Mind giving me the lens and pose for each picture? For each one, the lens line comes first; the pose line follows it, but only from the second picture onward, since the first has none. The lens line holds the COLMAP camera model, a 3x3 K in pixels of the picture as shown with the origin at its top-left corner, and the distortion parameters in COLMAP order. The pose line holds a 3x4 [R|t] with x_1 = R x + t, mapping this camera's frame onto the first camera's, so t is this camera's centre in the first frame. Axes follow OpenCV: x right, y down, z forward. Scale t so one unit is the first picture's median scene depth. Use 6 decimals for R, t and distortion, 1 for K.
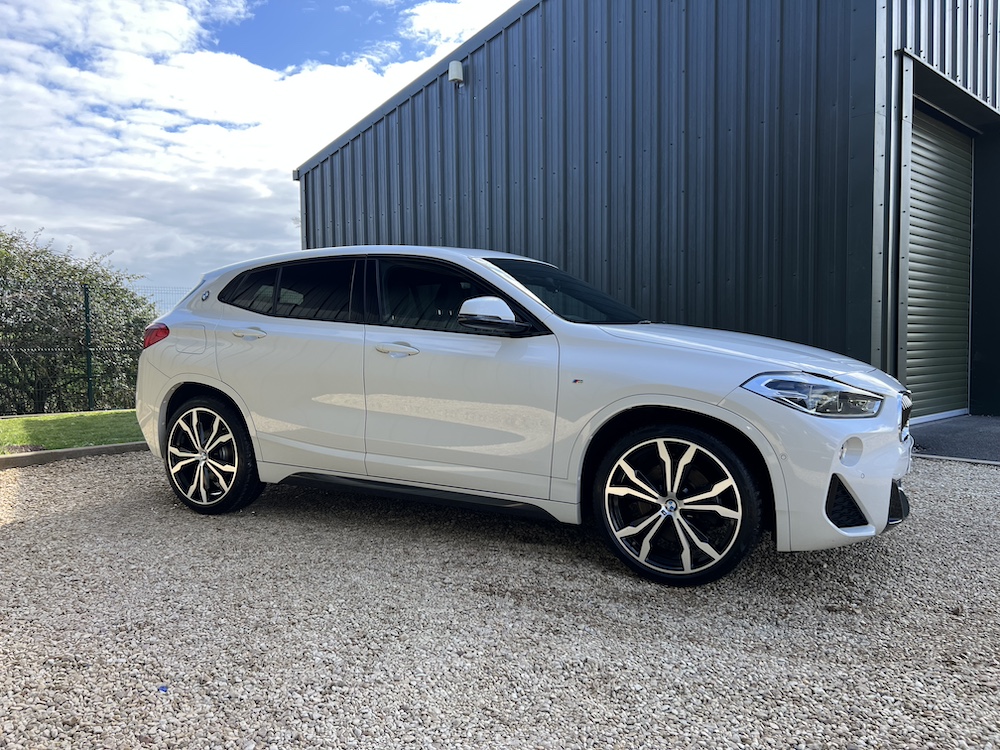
lens RADIAL K [[755.7, 0, 496.1], [0, 755.7, 381.5], [0, 0, 1]] dist [0.044318, -0.050193]
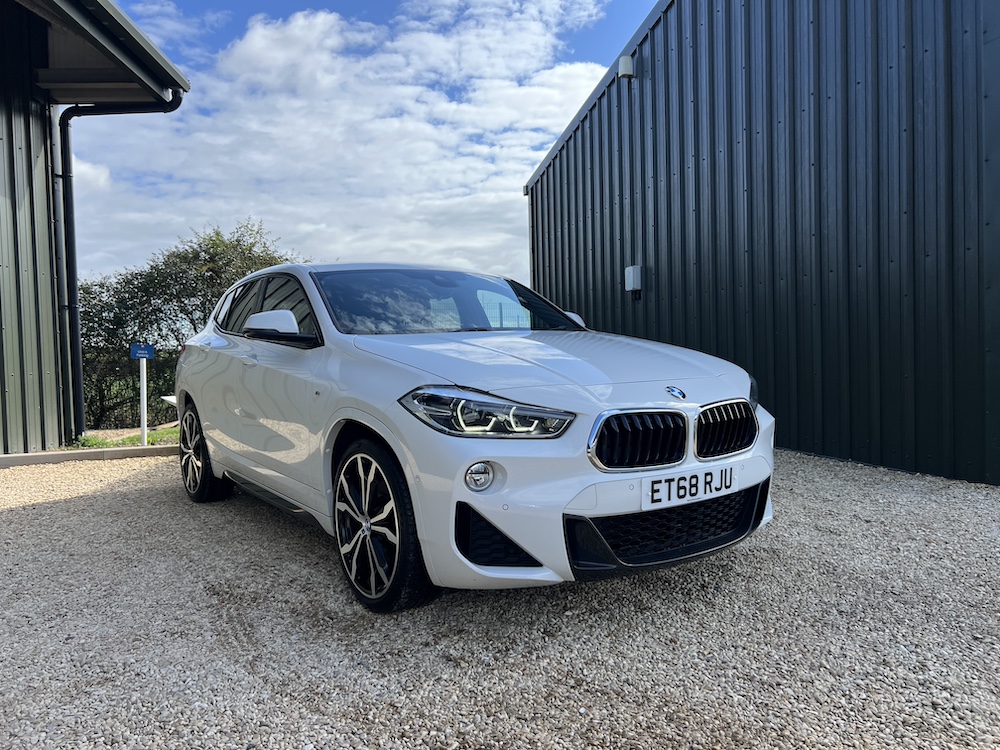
lens RADIAL K [[755.7, 0, 498.2], [0, 755.7, 380.4], [0, 0, 1]] dist [0.044318, -0.050193]
pose [[0.894980, 0.001658, -0.446103, 0.770683], [-0.004280, 0.999979, -0.004870, -0.013347], [0.446086, 0.006268, 0.894968, 0.224432]]
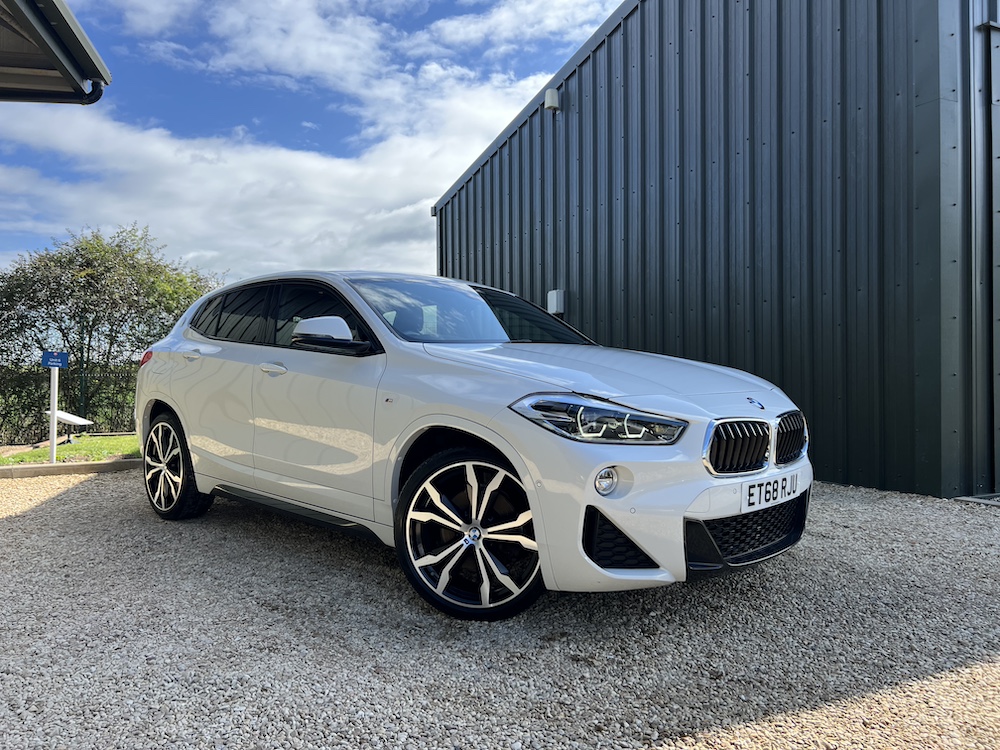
lens RADIAL K [[755.7, 0, 496.5], [0, 755.7, 379.3], [0, 0, 1]] dist [0.044318, -0.050193]
pose [[0.960714, 0.006507, -0.277465, 0.516297], [-0.017841, 0.999105, -0.038346, 0.008450], [0.276968, 0.041790, 0.959970, 0.103017]]
